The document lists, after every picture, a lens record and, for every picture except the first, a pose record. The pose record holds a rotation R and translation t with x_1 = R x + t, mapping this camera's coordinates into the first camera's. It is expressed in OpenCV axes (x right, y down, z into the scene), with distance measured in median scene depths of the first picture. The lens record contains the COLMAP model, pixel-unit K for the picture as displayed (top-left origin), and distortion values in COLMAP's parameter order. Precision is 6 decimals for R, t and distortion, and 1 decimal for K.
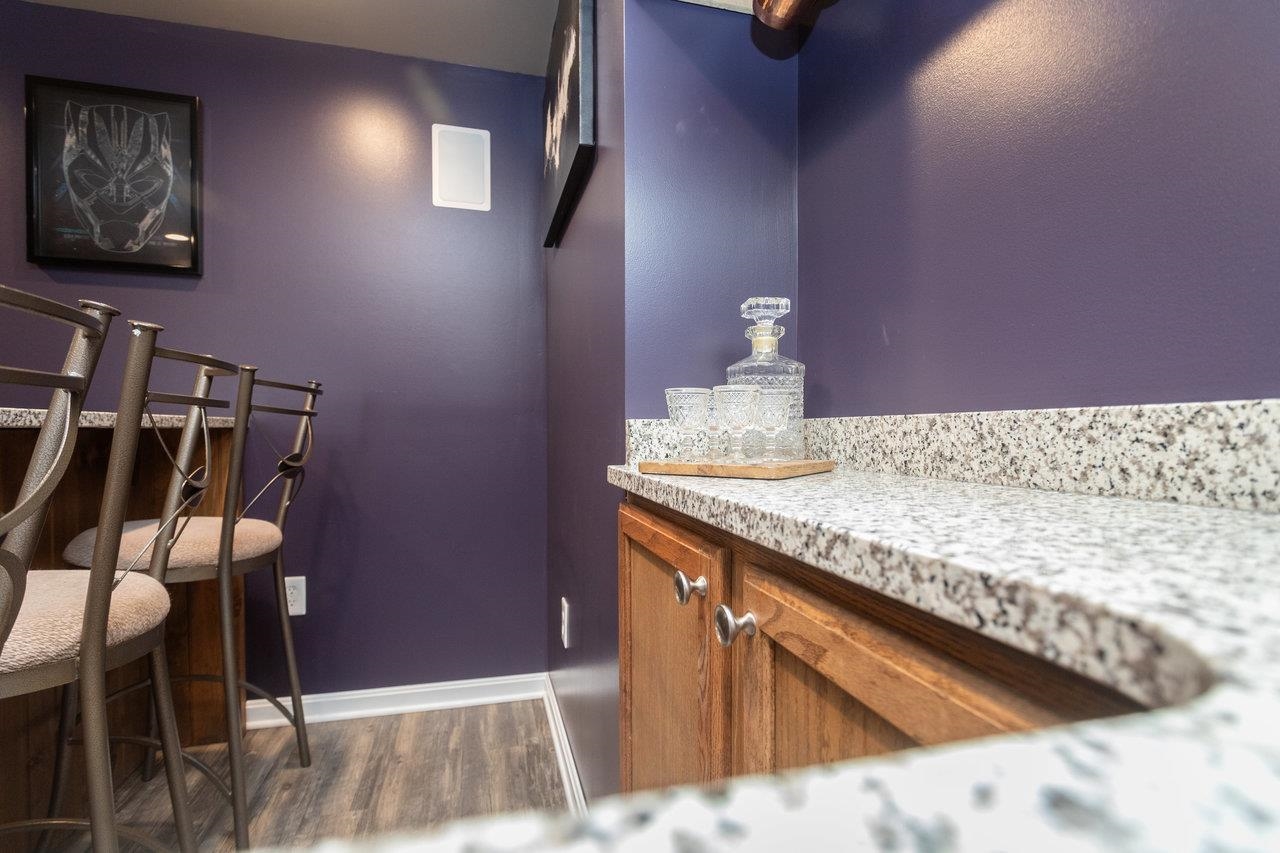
lens RADIAL K [[609.1, 0, 640.0], [0, 609.1, 426.5], [0, 0, 1]] dist [-0.000037, 0.000598]
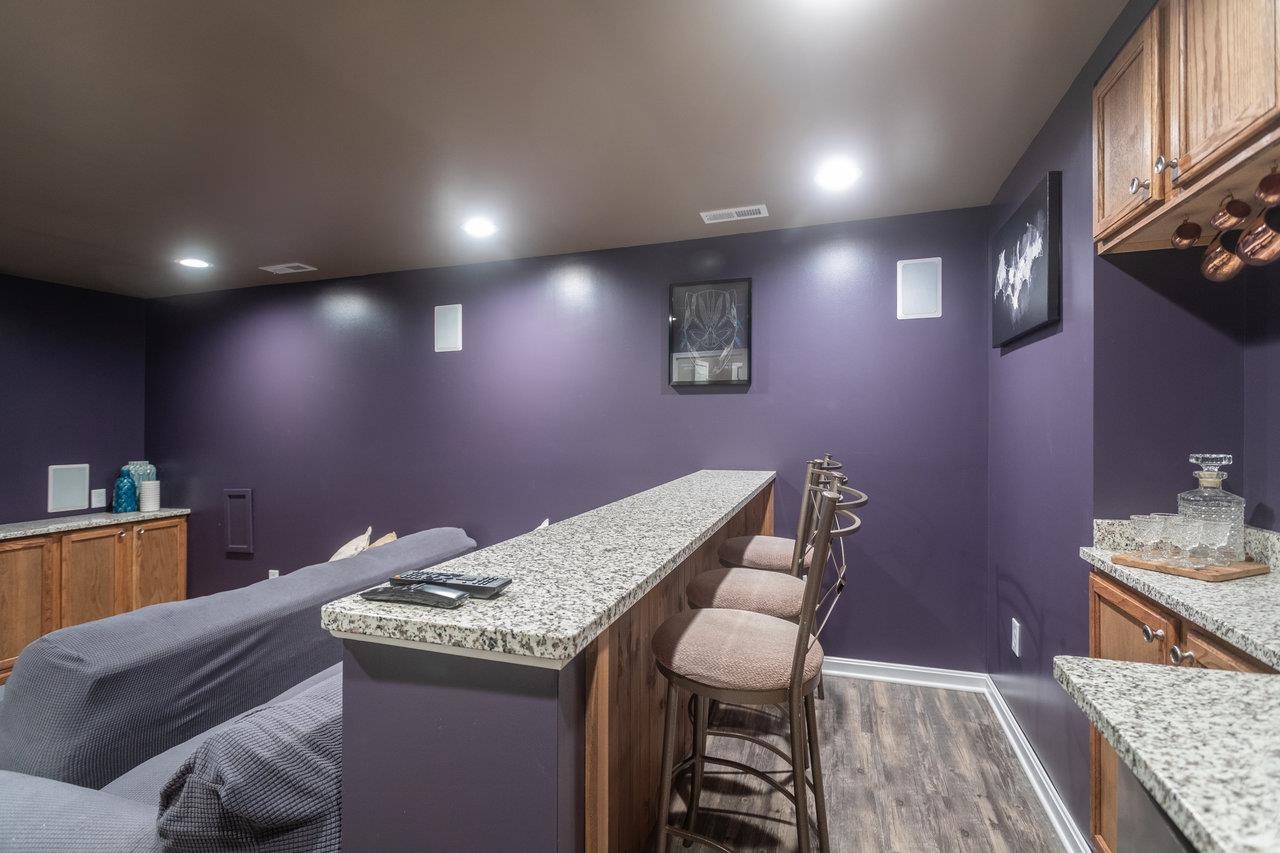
lens RADIAL K [[609.1, 0, 640.0], [0, 609.1, 426.5], [0, 0, 1]] dist [-0.000037, 0.000598]
pose [[0.835604, -0.004437, -0.549314, -0.147786], [0.011261, 0.999896, 0.009053, -0.300869], [0.549217, -0.013750, 0.835567, -1.050405]]
